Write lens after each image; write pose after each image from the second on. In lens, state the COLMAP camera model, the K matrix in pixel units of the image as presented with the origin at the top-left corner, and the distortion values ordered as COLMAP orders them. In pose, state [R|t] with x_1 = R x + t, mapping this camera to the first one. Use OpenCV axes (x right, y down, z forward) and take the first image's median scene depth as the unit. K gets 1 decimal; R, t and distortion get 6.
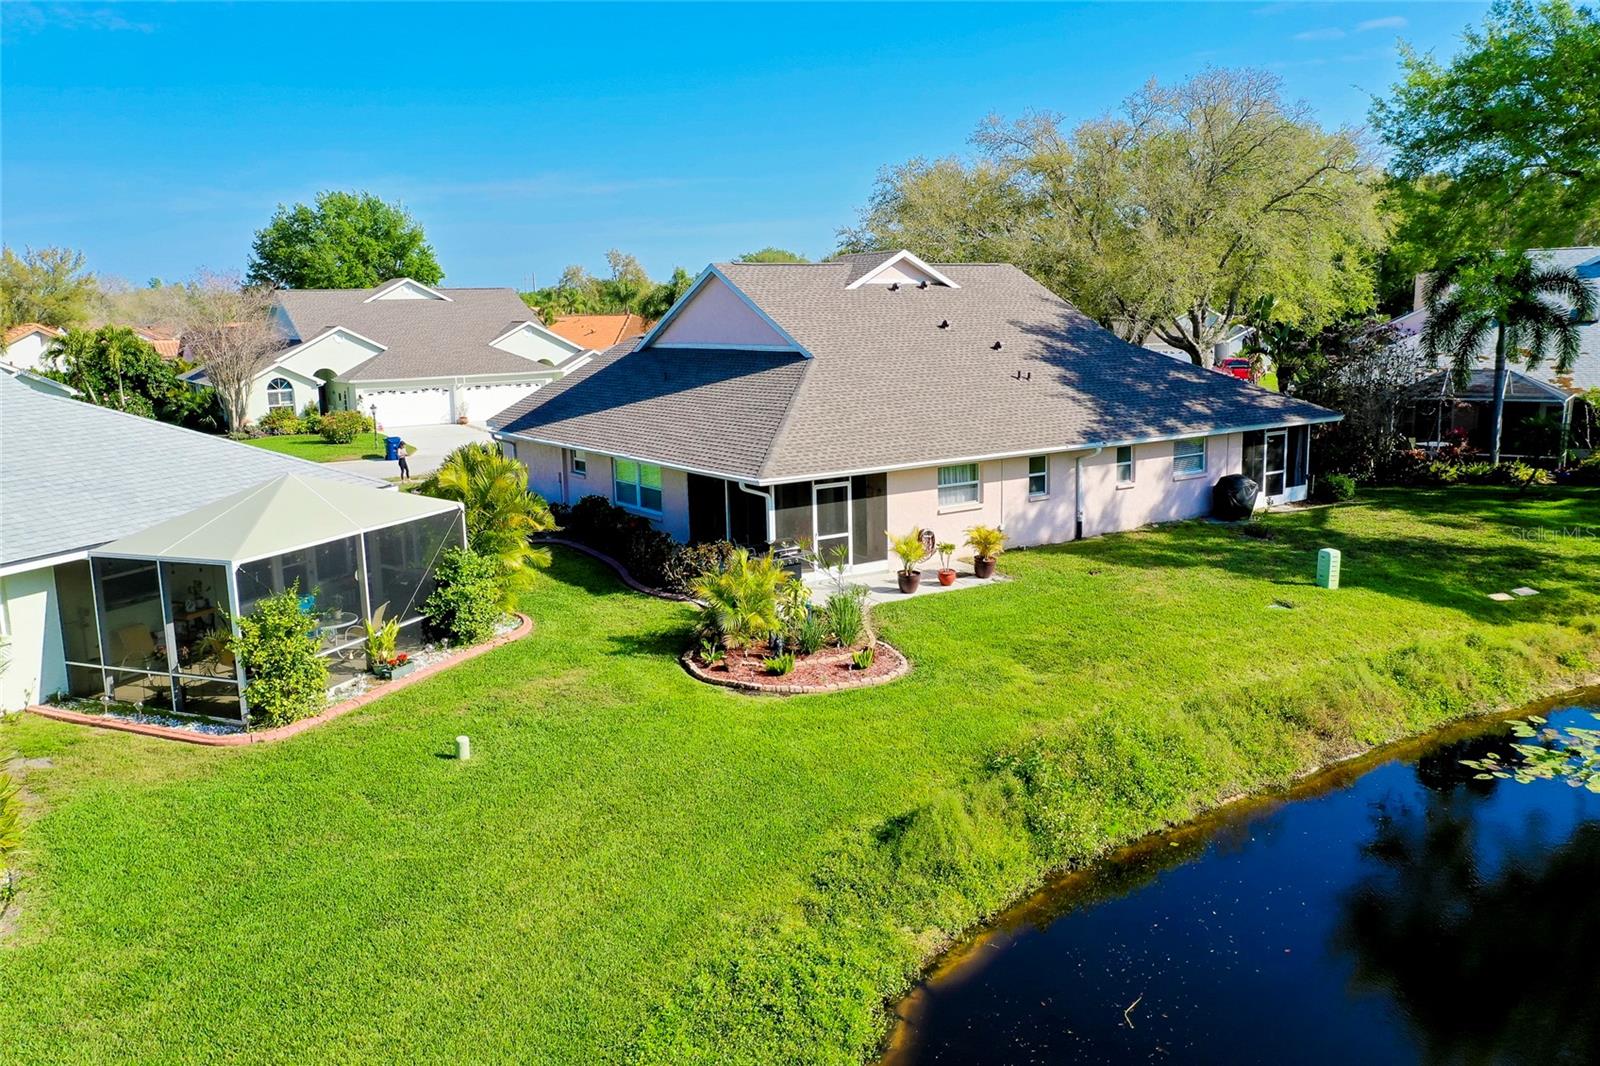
lens RADIAL K [[1265.2, 0, 801.4], [0, 1265.2, 530.1], [0, 0, 1]] dist [0.000780, 0.002937]
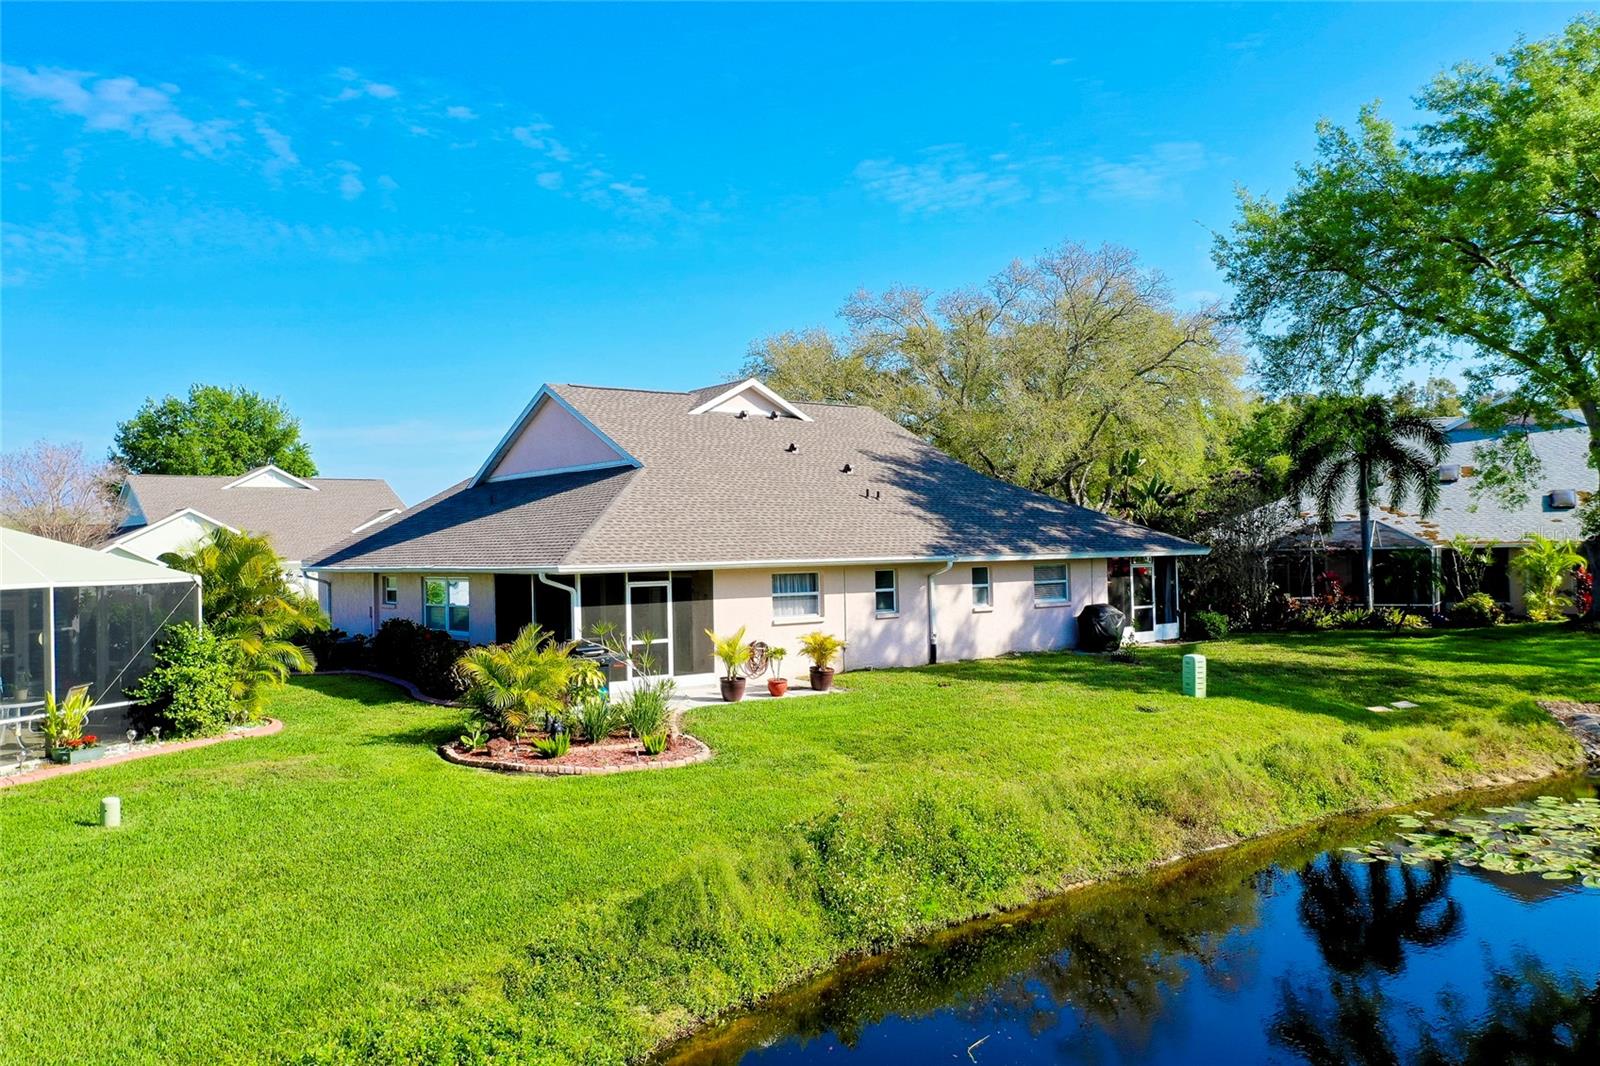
lens RADIAL K [[1263.5, 0, 803.1], [0, 1263.5, 527.9], [0, 0, 1]] dist [-0.002864, 0.002763]
pose [[0.997594, 0.004202, 0.069193, 0.071628], [0.009241, 0.981190, -0.192824, 0.100621], [-0.068702, 0.192999, 0.978791, 0.105741]]
